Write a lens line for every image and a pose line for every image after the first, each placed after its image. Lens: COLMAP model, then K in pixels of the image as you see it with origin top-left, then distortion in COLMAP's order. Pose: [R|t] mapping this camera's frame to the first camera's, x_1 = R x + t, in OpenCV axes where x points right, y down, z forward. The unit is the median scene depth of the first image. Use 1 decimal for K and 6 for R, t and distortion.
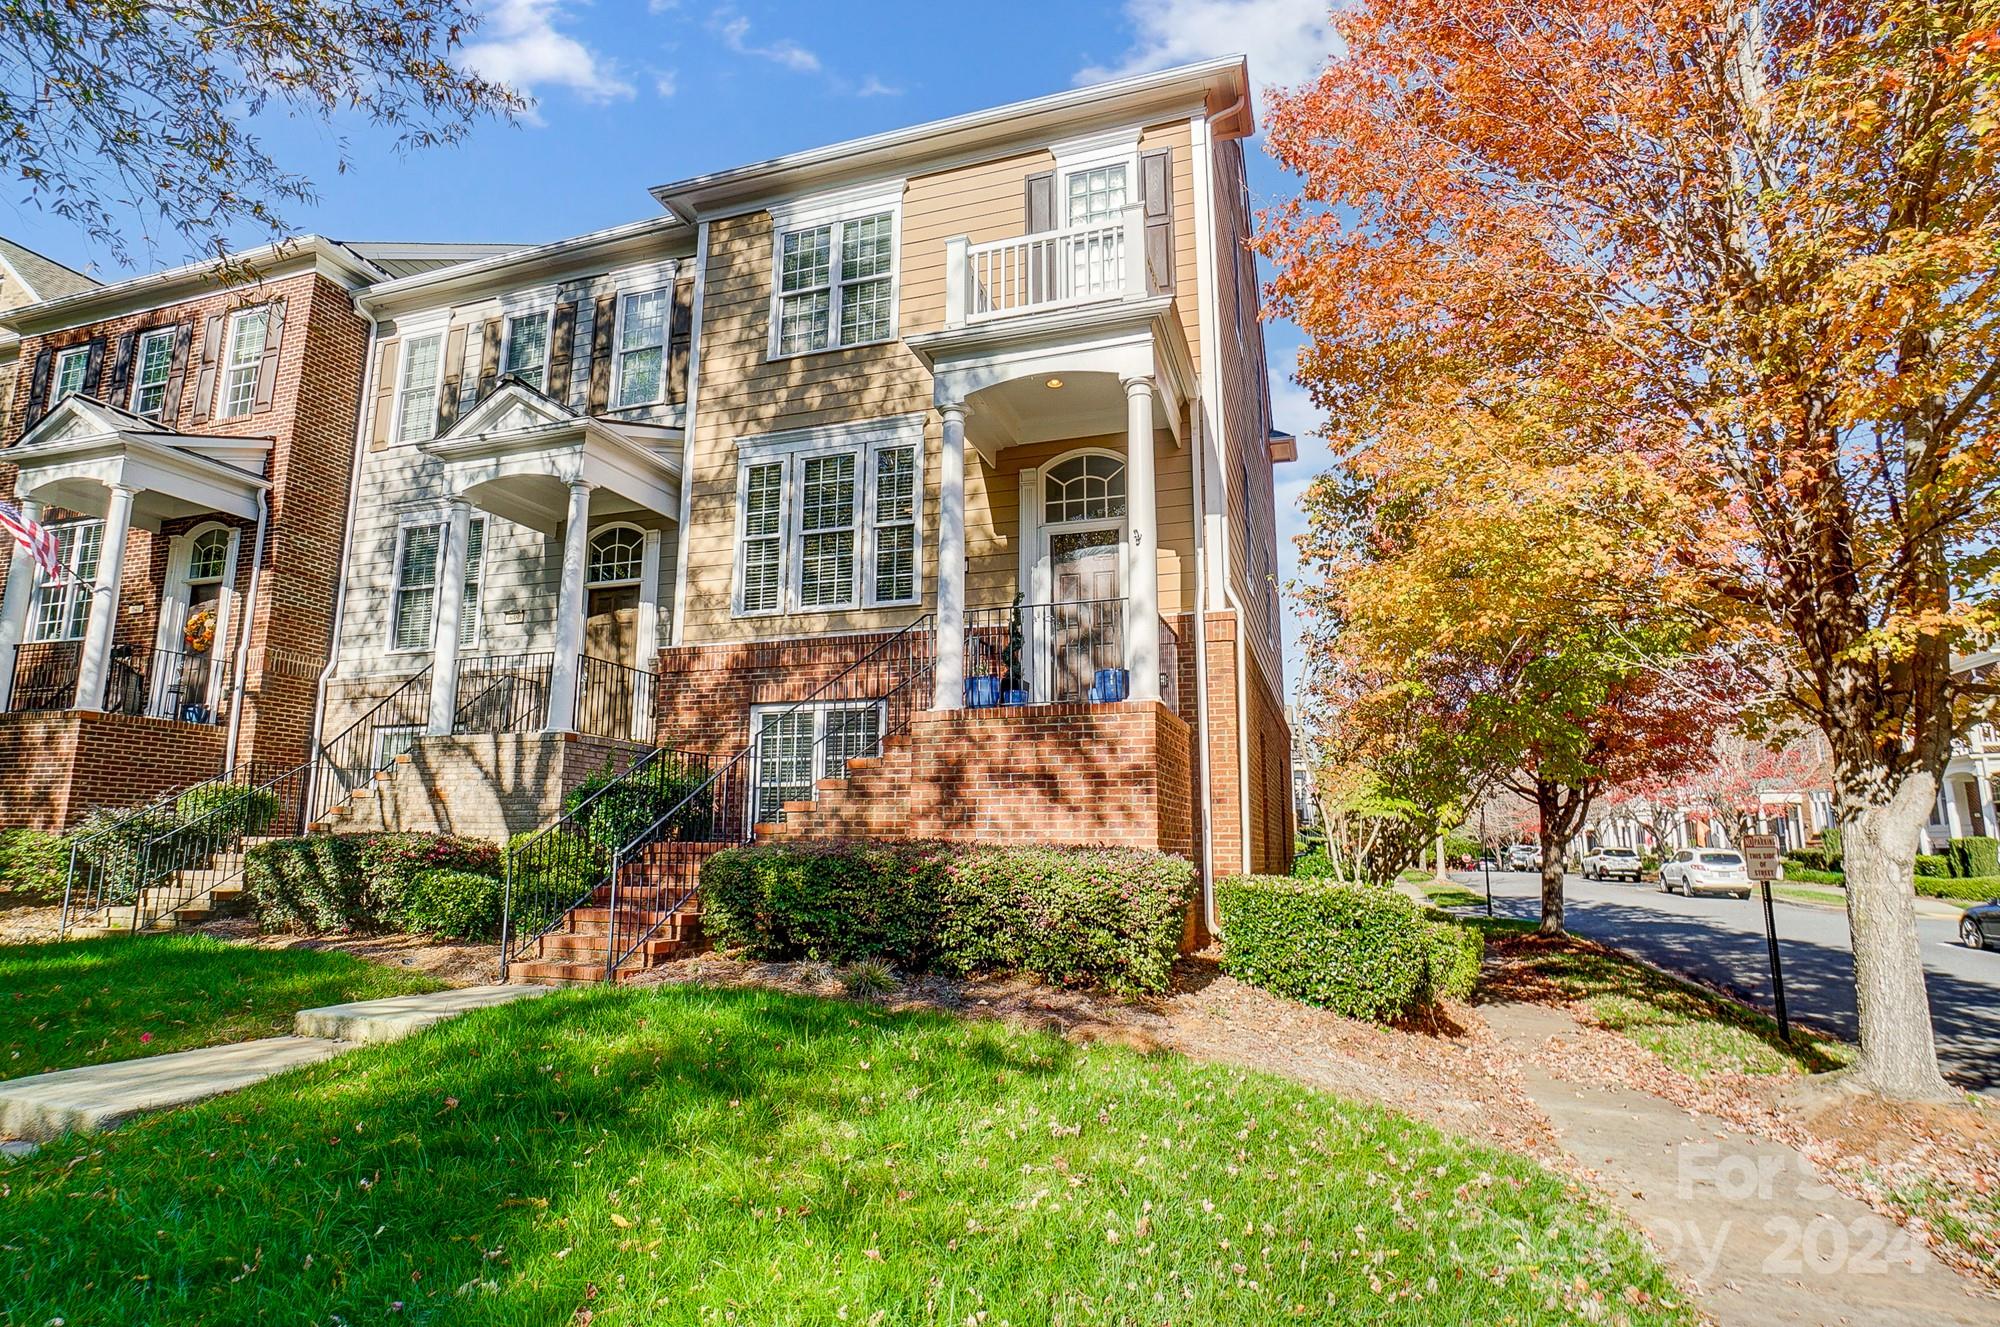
lens RADIAL K [[1034.8, 0, 1000.0], [0, 1034.8, 663.5], [0, 0, 1]] dist [-0.048089, 0.019261]
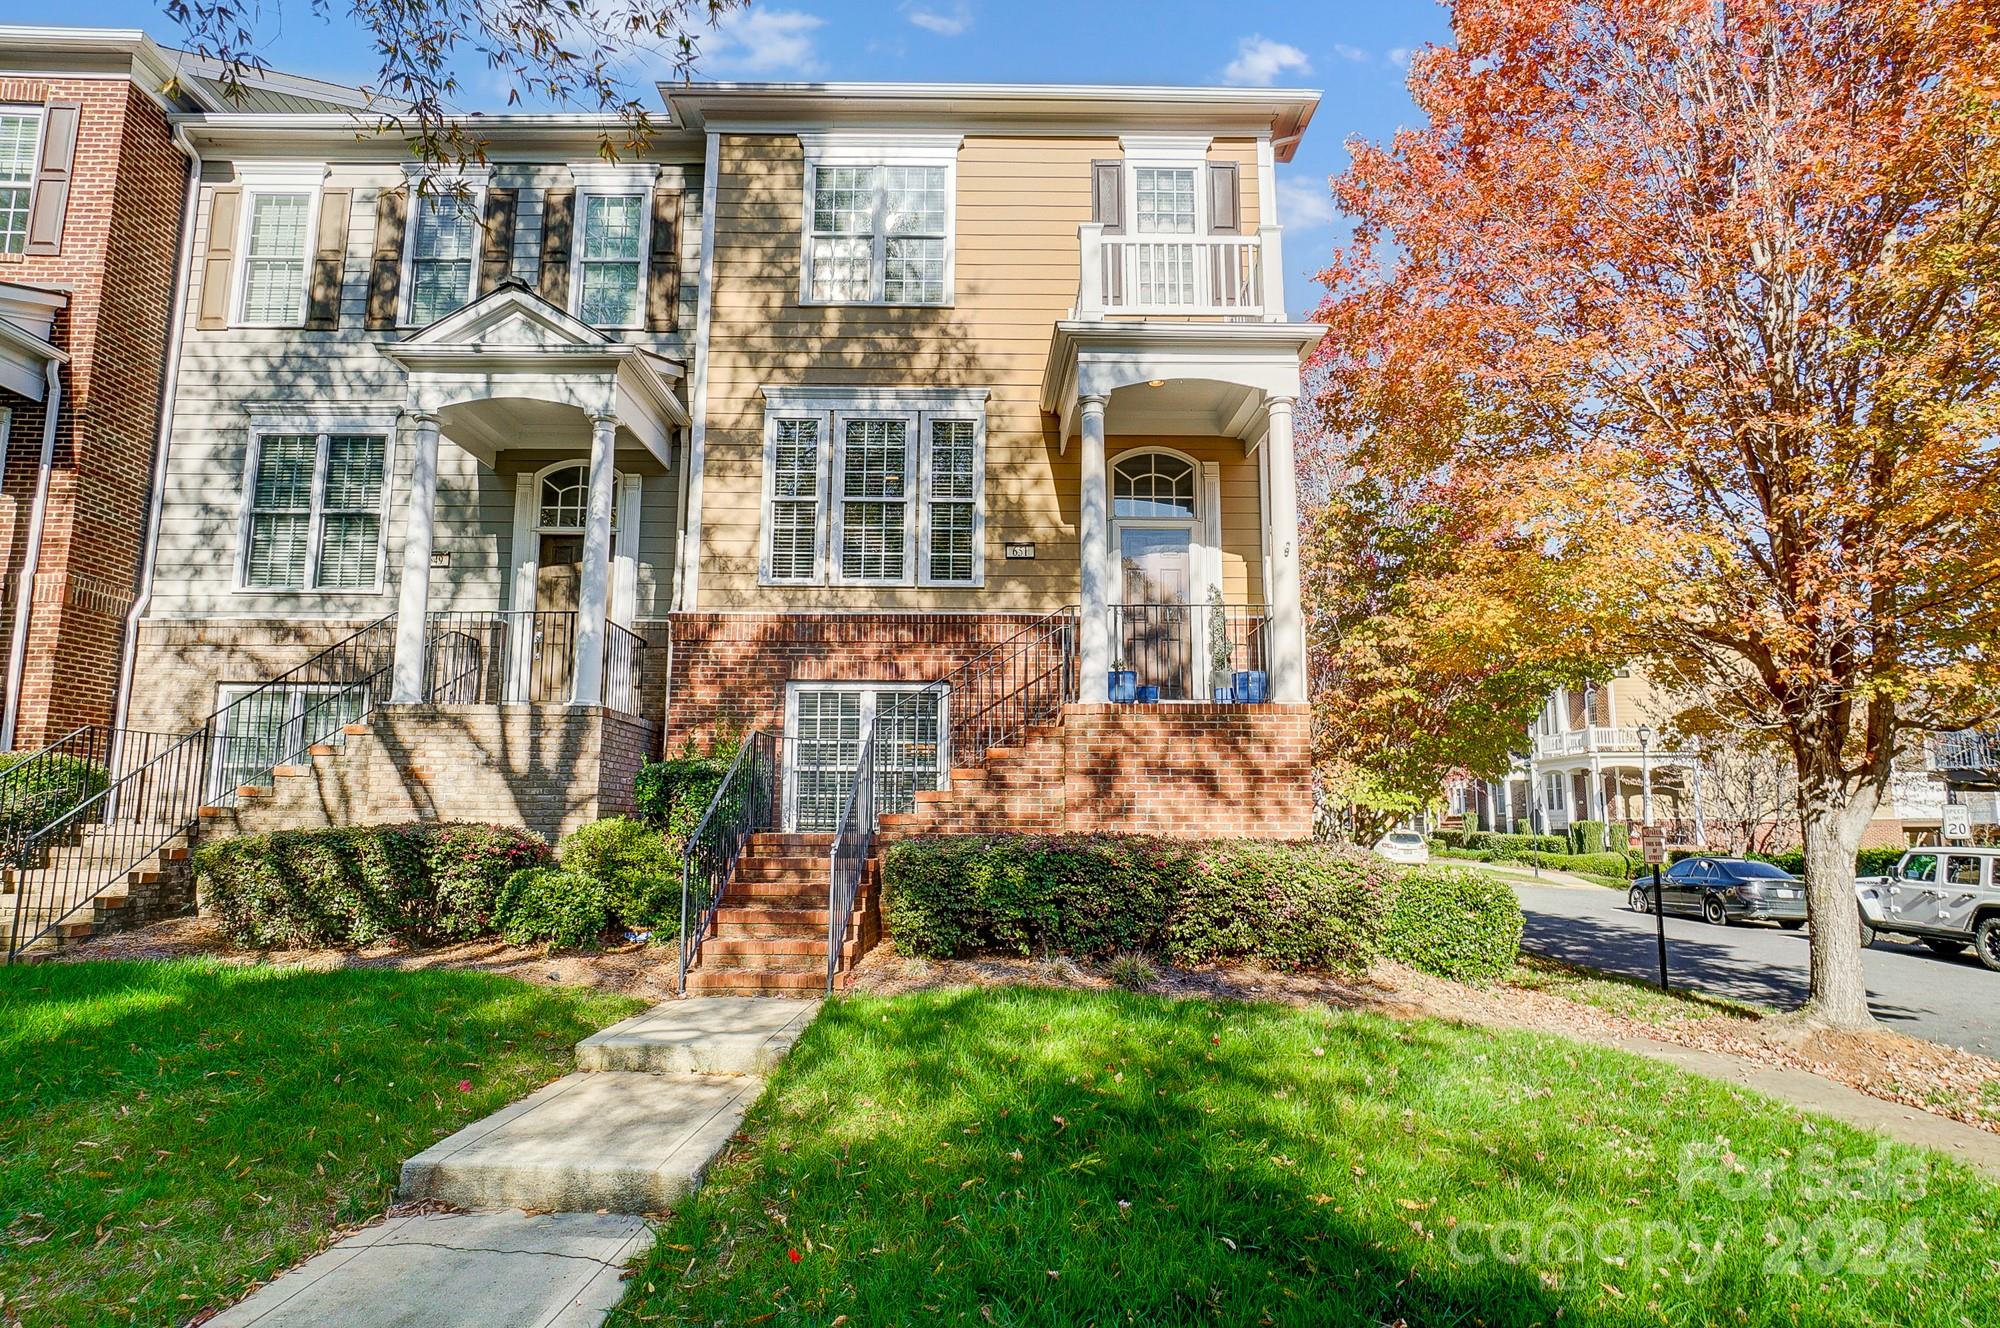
lens RADIAL K [[1089.8, 0, 1000.0], [0, 1089.8, 664.0], [0, 0, 1]] dist [-0.044938, 0.028301]
pose [[0.946398, 0.048369, 0.319361, -0.363816], [-0.058773, 0.998006, 0.023015, -0.009254], [-0.317611, -0.040552, 0.947354, 0.020424]]
